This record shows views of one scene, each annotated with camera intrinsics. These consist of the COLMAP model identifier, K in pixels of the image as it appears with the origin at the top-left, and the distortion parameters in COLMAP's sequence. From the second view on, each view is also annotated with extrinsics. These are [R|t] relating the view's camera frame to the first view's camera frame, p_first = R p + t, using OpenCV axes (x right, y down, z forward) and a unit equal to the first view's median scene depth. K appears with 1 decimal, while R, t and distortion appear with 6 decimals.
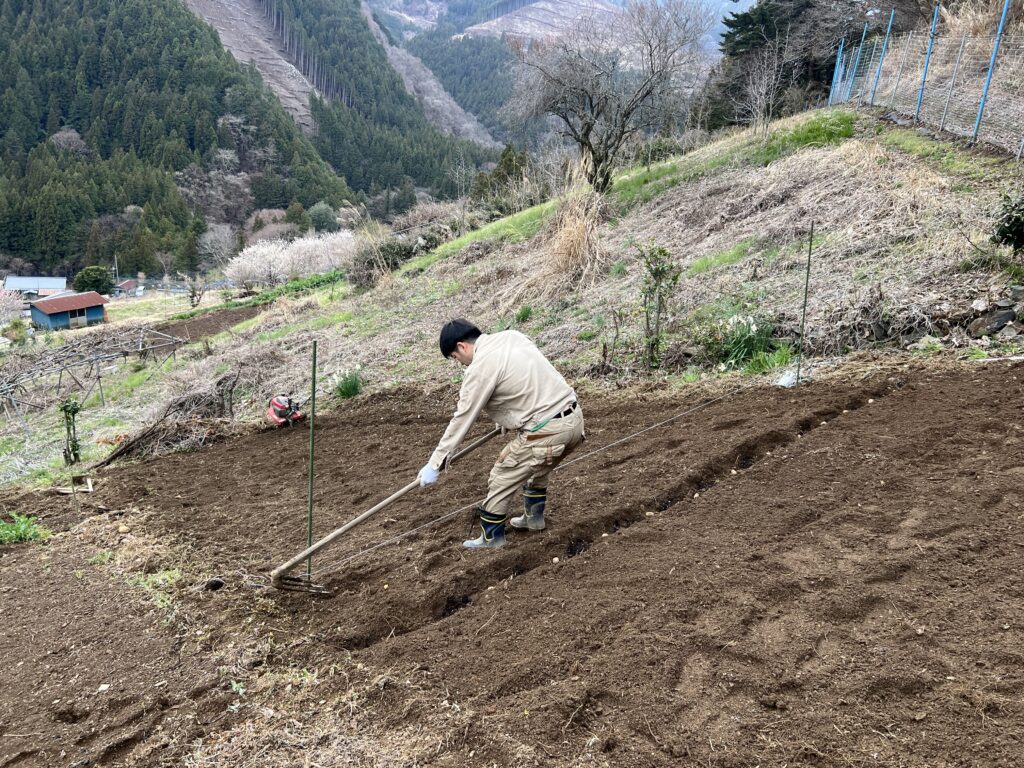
lens RADIAL K [[771.7, 0, 517.0], [0, 771.7, 386.3], [0, 0, 1]] dist [0.055823, -0.054438]
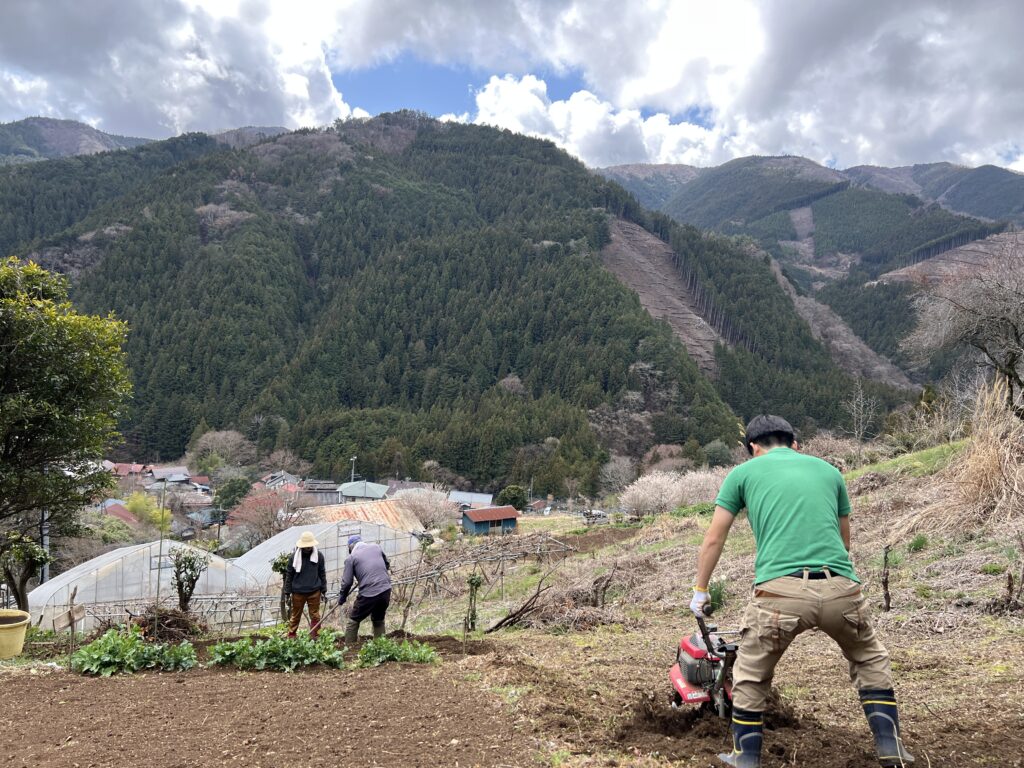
lens RADIAL K [[771.7, 0, 505.9], [0, 771.7, 390.3], [0, 0, 1]] dist [0.055823, -0.054438]
pose [[0.873634, 0.002616, -0.486576, 0.001657], [-0.145315, 0.955754, -0.255771, 0.001913], [0.464378, 0.294157, 0.835359, -0.001799]]
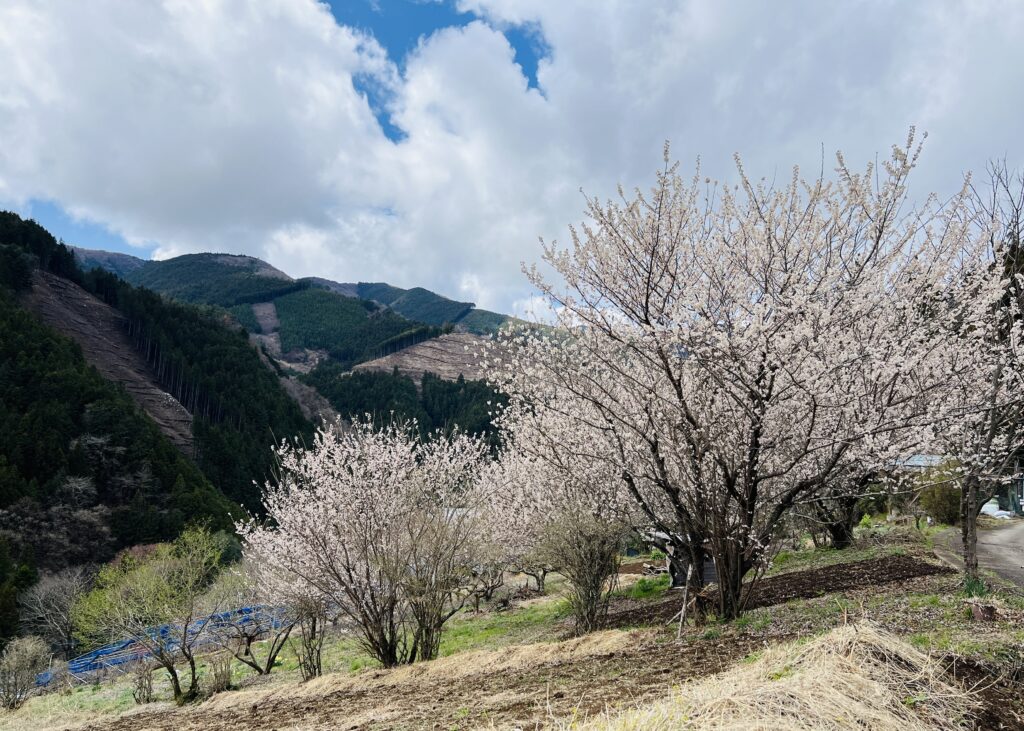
lens RADIAL K [[813.7, 0, 559.0], [0, 813.7, 389.2], [0, 0, 1]] dist [-0.023100, 0.027205]
pose [[0.976765, -0.052671, 0.207740, -0.090669], [0.132141, 0.911160, -0.390290, -0.026336], [-0.168728, 0.408673, 0.896949, 0.219070]]
